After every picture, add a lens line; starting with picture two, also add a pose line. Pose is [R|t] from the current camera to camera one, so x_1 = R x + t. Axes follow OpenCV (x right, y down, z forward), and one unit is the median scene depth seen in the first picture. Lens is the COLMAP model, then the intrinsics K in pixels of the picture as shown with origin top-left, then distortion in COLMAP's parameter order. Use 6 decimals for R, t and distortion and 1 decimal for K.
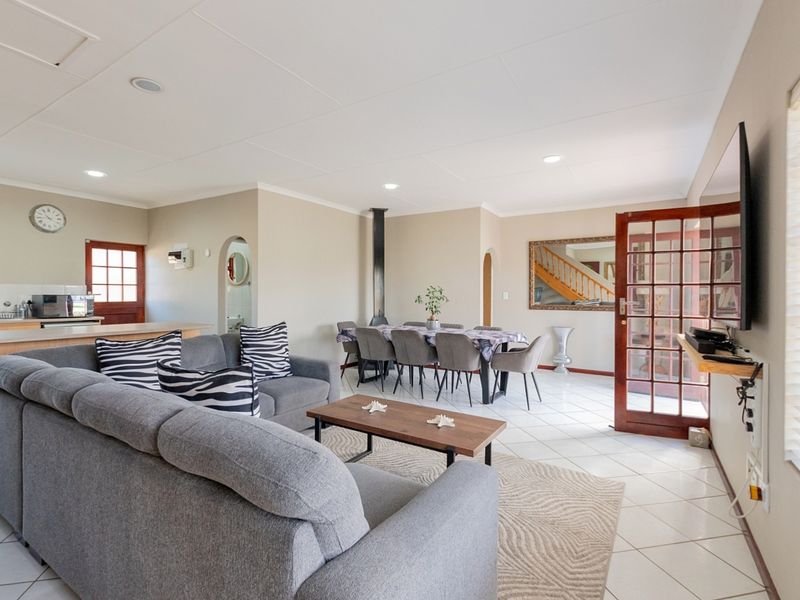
lens RADIAL K [[393.2, 0, 400.0], [0, 393.2, 300.0], [0, 0, 1]] dist [0.003415, 0.000531]
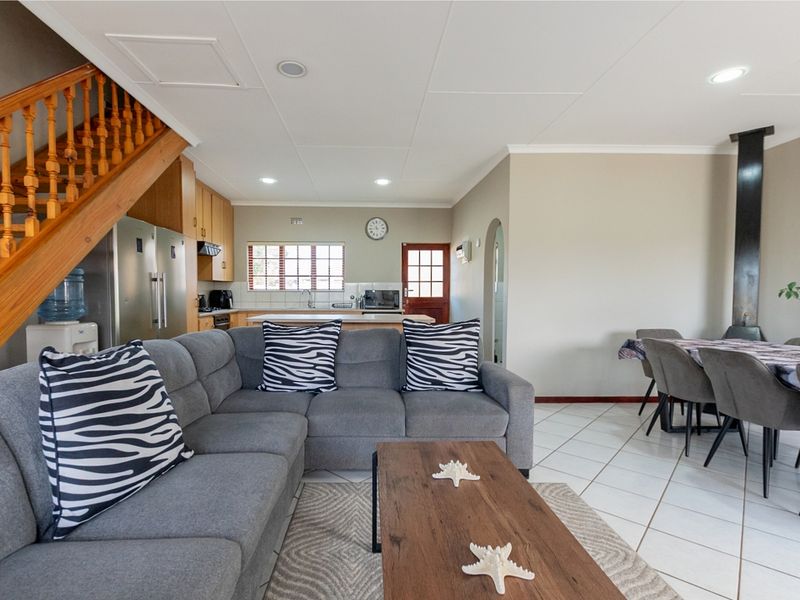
lens RADIAL K [[403.9, 0, 379.4], [0, 403.9, 313.8], [0, 0, 1]] dist [0.001991, 0.000609]
pose [[0.556144, 0.035973, -0.830307, 0.173737], [-0.012572, 0.999313, 0.034875, 0.015217], [0.830991, -0.008957, 0.556214, 0.299483]]
